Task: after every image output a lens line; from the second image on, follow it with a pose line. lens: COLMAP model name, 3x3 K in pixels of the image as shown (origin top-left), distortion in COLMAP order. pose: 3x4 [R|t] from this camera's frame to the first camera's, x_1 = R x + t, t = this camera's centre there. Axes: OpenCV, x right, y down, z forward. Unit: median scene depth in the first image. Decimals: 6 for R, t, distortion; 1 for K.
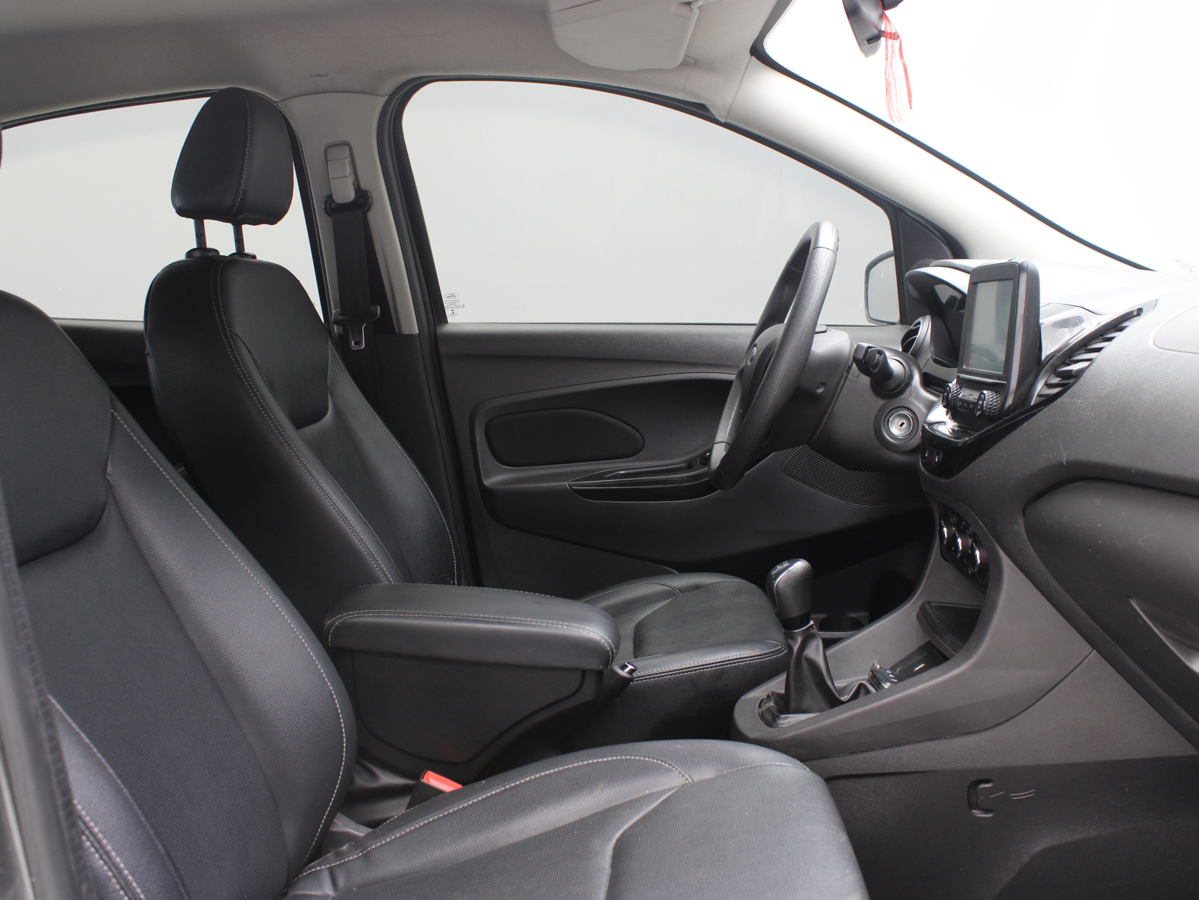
lens RADIAL K [[1221.2, 0, 599.5], [0, 1221.2, 450.0], [0, 0, 1]] dist [-0.142912, 0.152125]
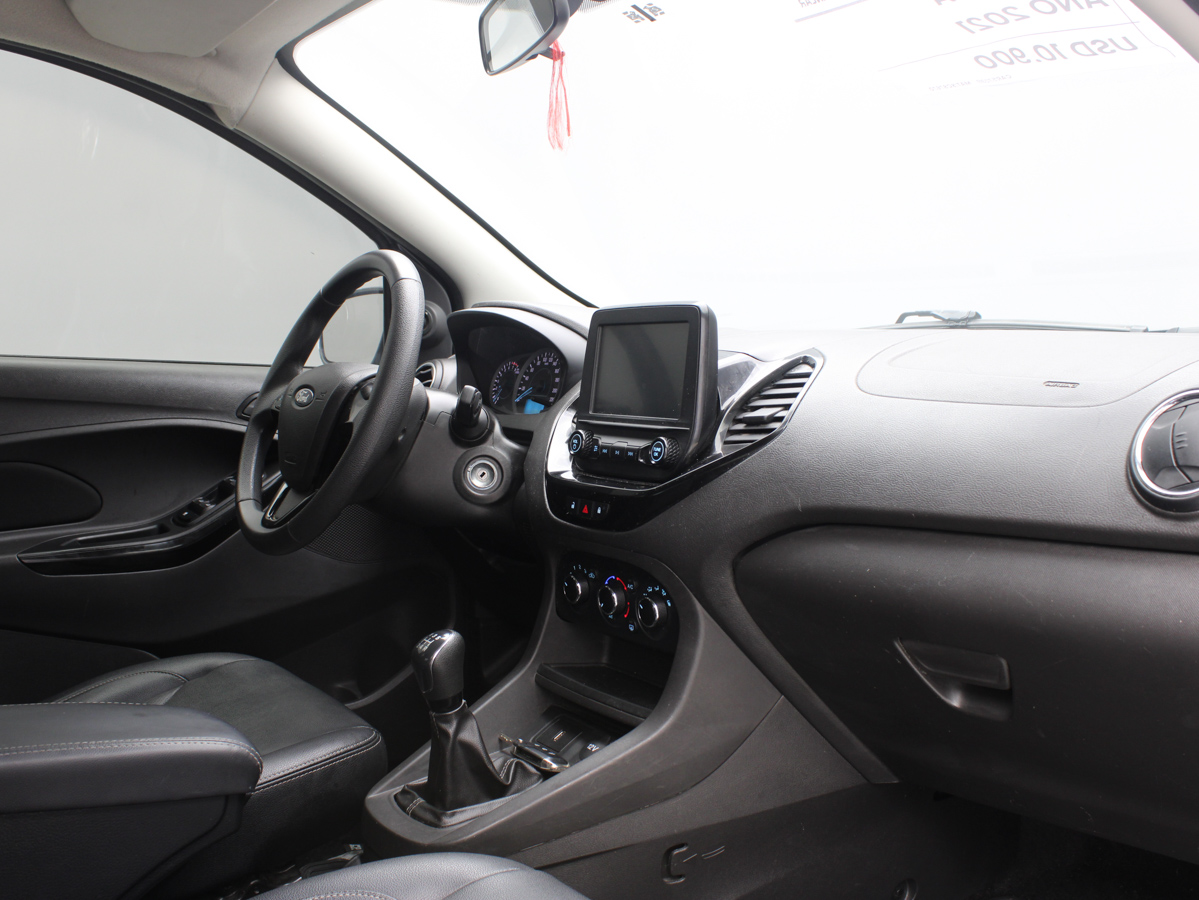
lens RADIAL K [[1221.2, 0, 599.5], [0, 1221.2, 450.0], [0, 0, 1]] dist [-0.142912, 0.152125]
pose [[0.810105, -0.004136, 0.586270, -0.264999], [0.028824, 0.999047, -0.032780, -0.008098], [-0.585576, 0.043454, 0.809452, 0.225415]]
